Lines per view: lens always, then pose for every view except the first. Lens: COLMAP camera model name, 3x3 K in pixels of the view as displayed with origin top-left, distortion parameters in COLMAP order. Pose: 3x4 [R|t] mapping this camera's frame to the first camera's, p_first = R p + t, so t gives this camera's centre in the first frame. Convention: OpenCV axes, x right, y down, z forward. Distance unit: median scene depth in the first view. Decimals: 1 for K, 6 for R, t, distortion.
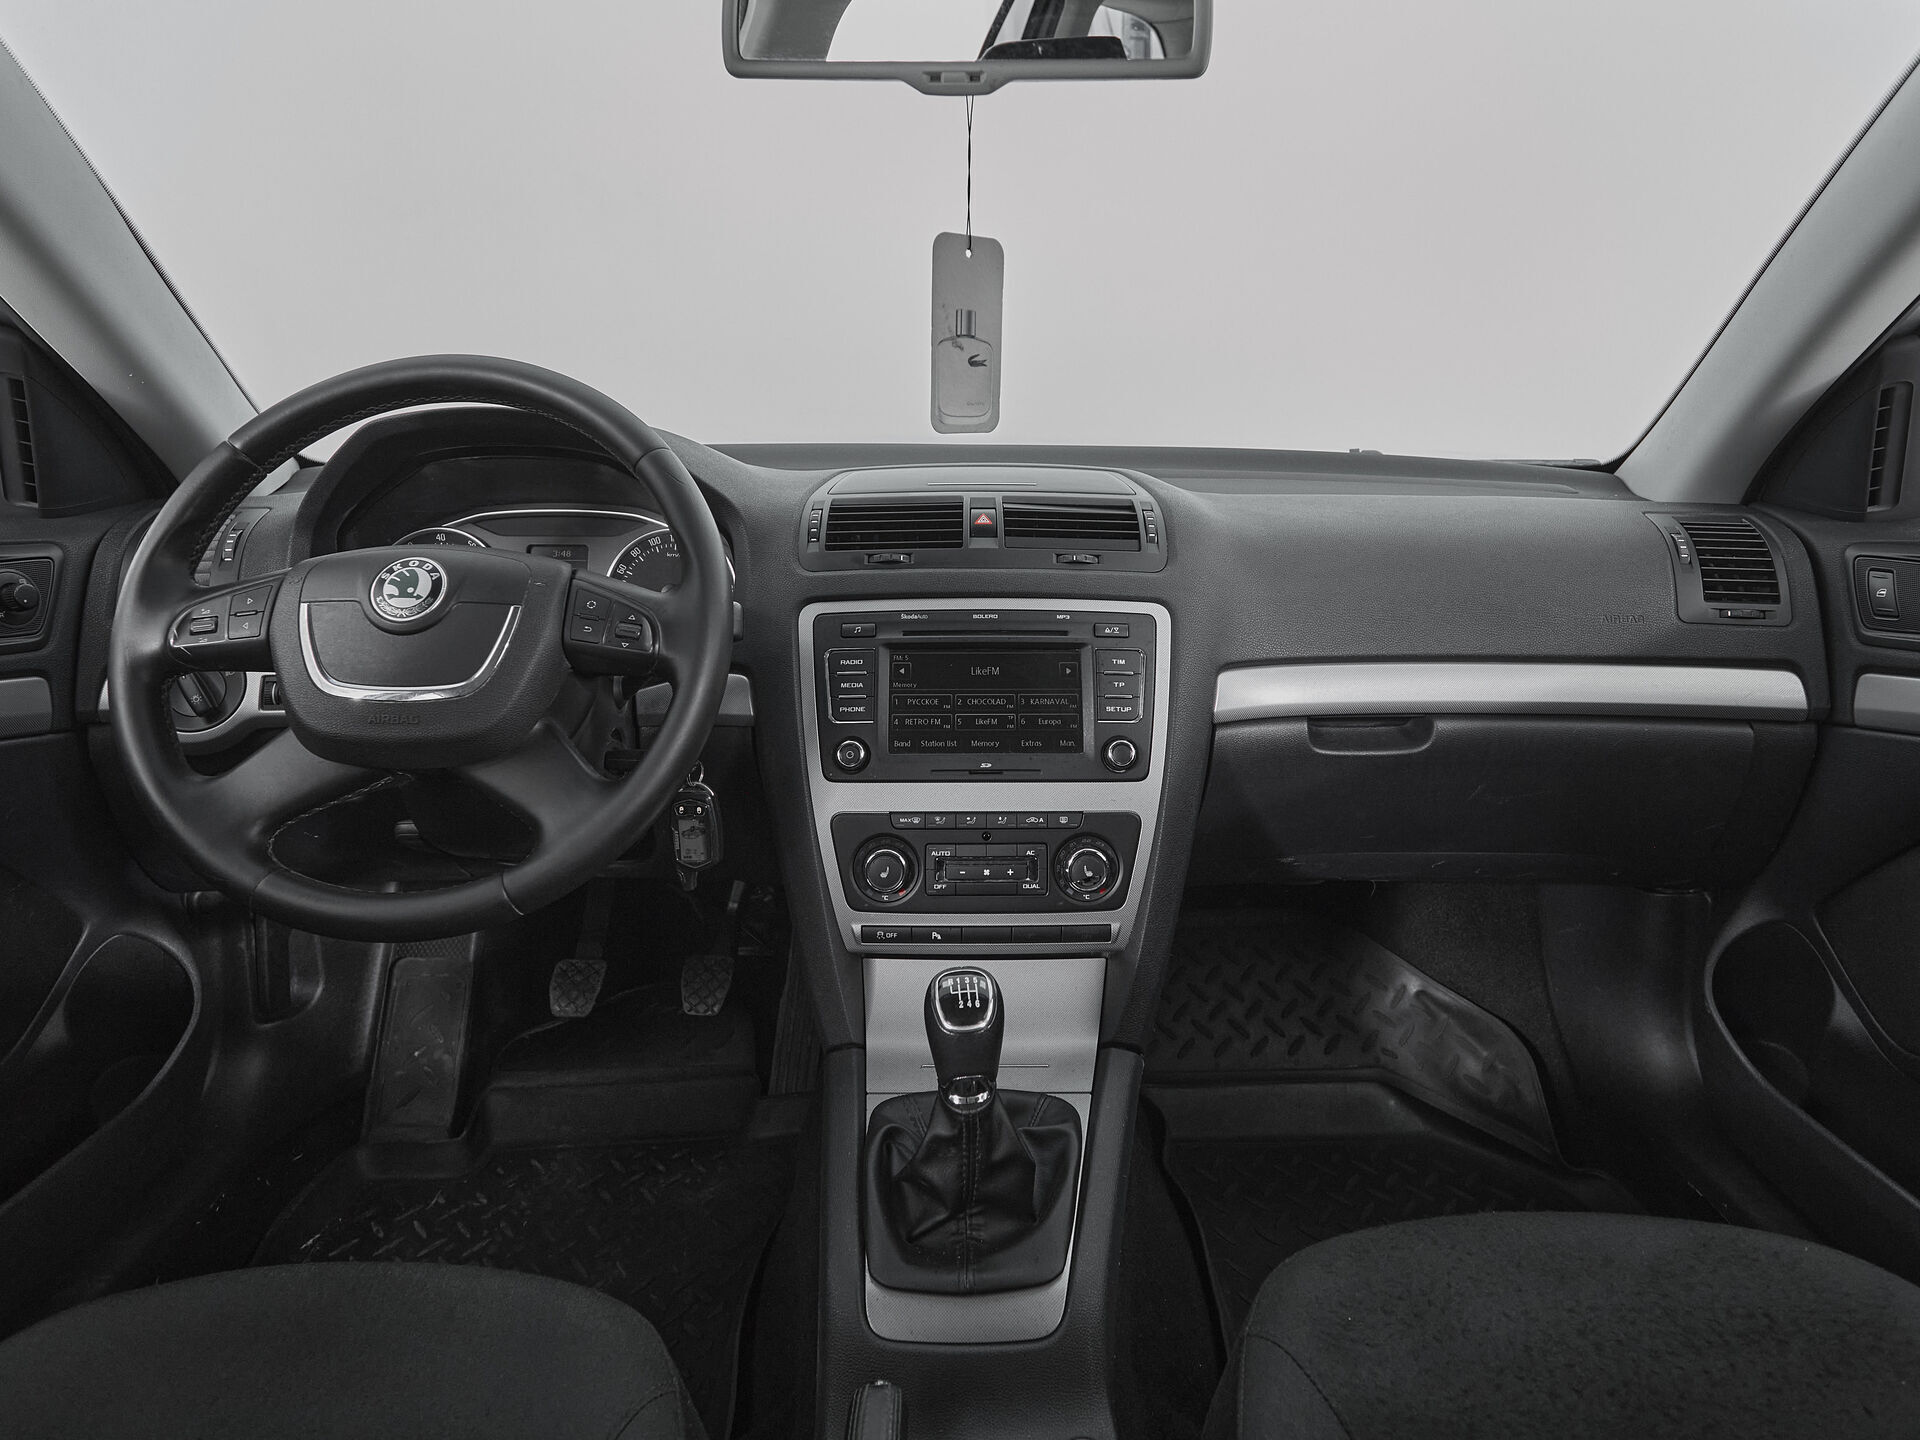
lens RADIAL K [[1124.3, 0, 971.1], [0, 1124.3, 624.5], [0, 0, 1]] dist [-0.004020, -0.000108]
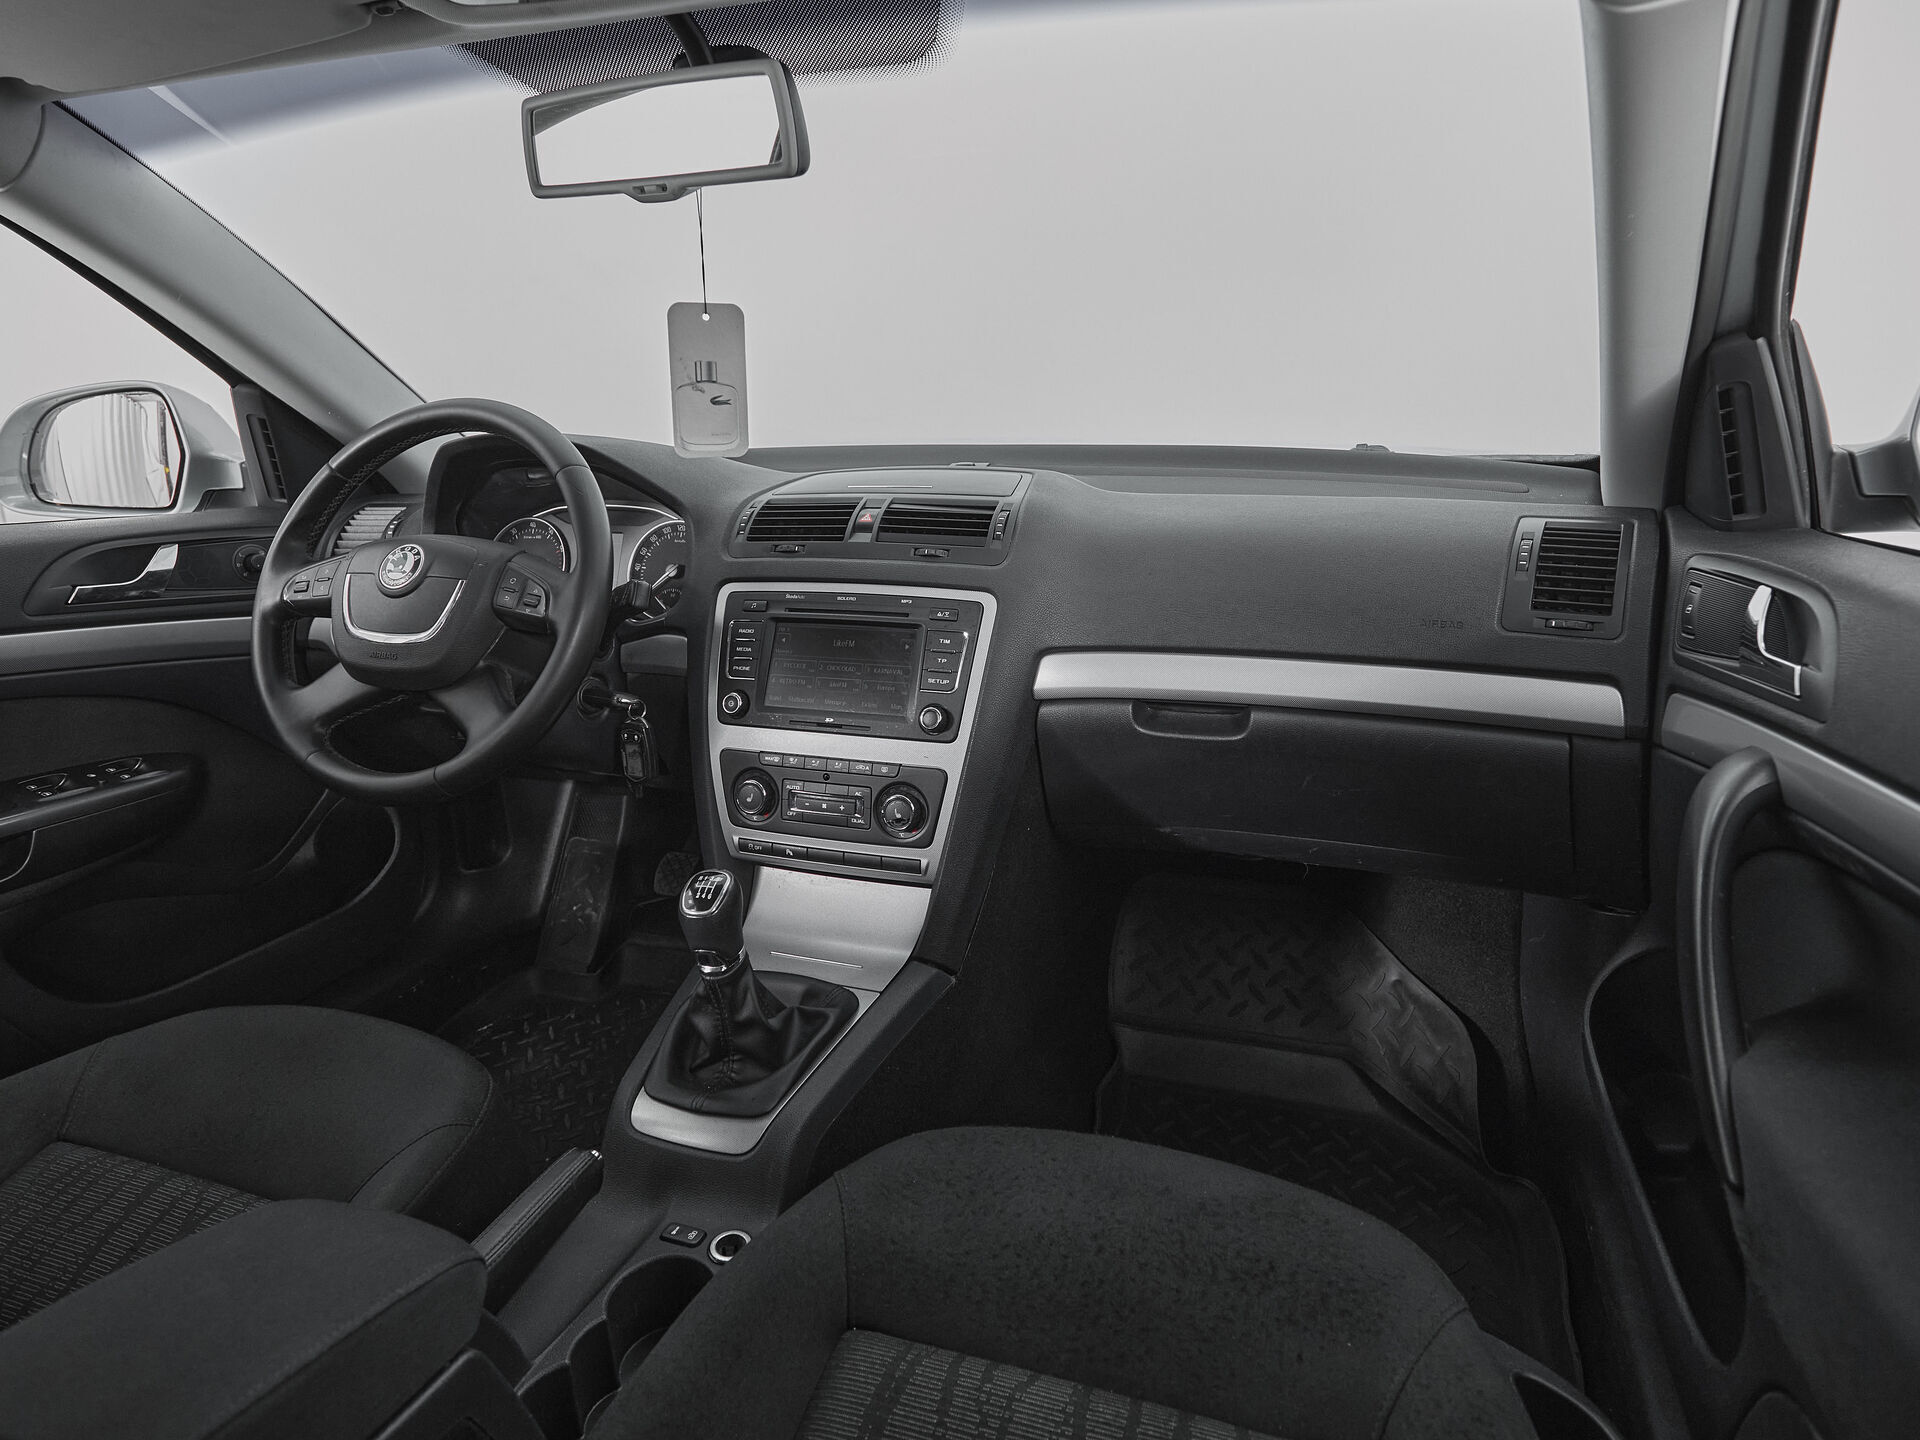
lens RADIAL K [[1073.1, 0, 982.3], [0, 1073.1, 635.5], [0, 0, 1]] dist [-0.002320, 0.000090]
pose [[0.942349, 0.048240, -0.331136, 0.546805], [-0.034954, 0.998331, 0.045965, -0.026289], [0.332801, -0.031741, 0.942463, -0.047336]]
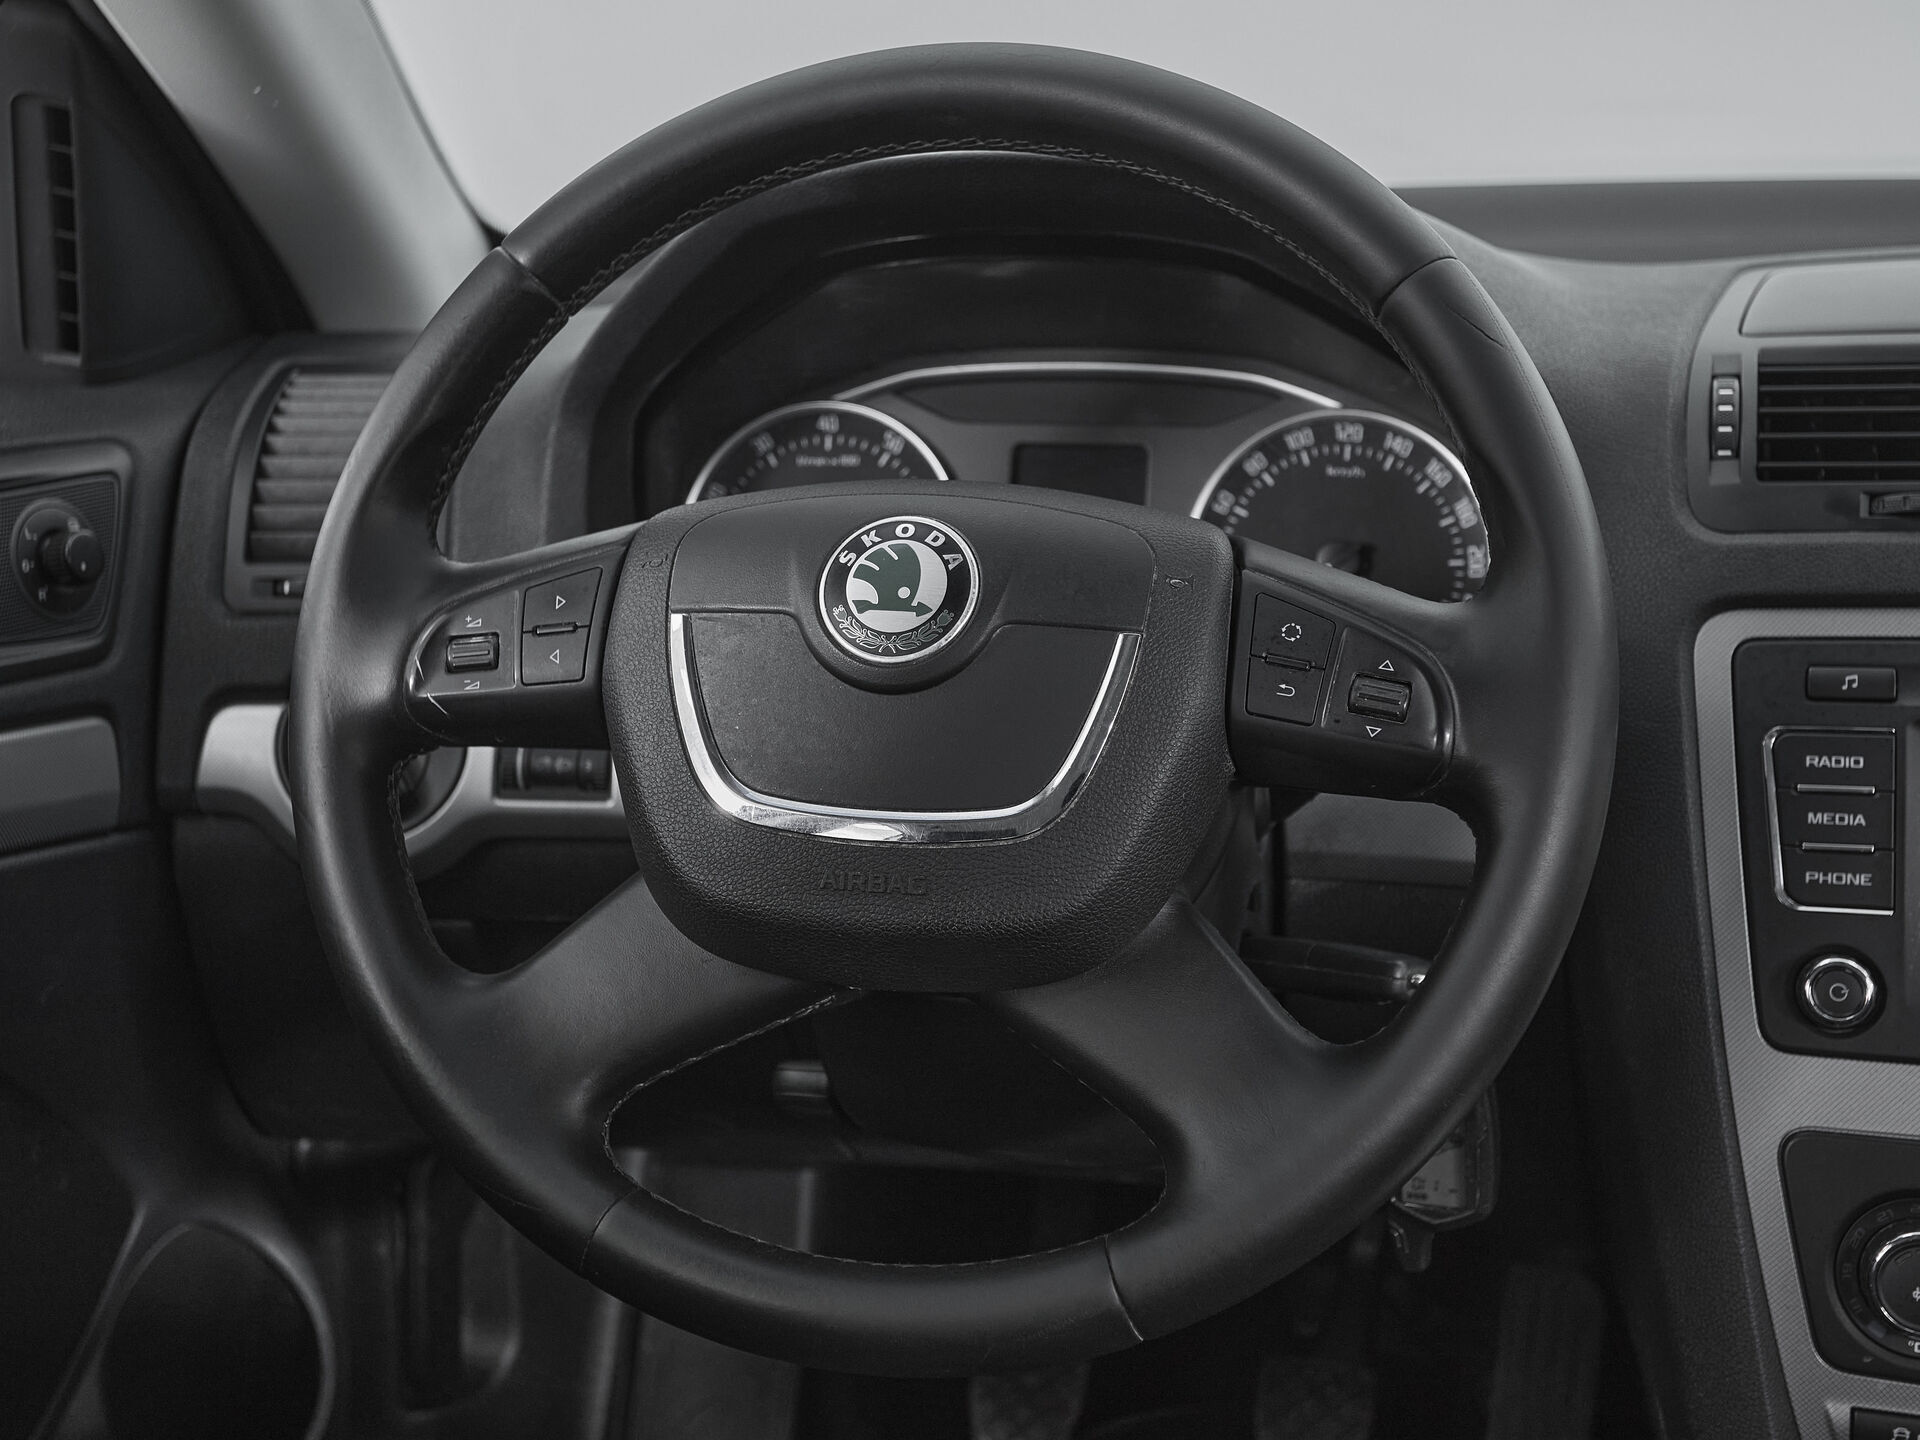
lens RADIAL K [[2535.4, 0, 958.3], [0, 2535.4, 622.8], [0, 0, 1]] dist [0.020291, 0.045216]
pose [[0.964061, 0.032656, -0.263666, -0.172635], [-0.020959, 0.998672, 0.047055, -0.054187], [0.264853, -0.039837, 0.963466, 0.027528]]
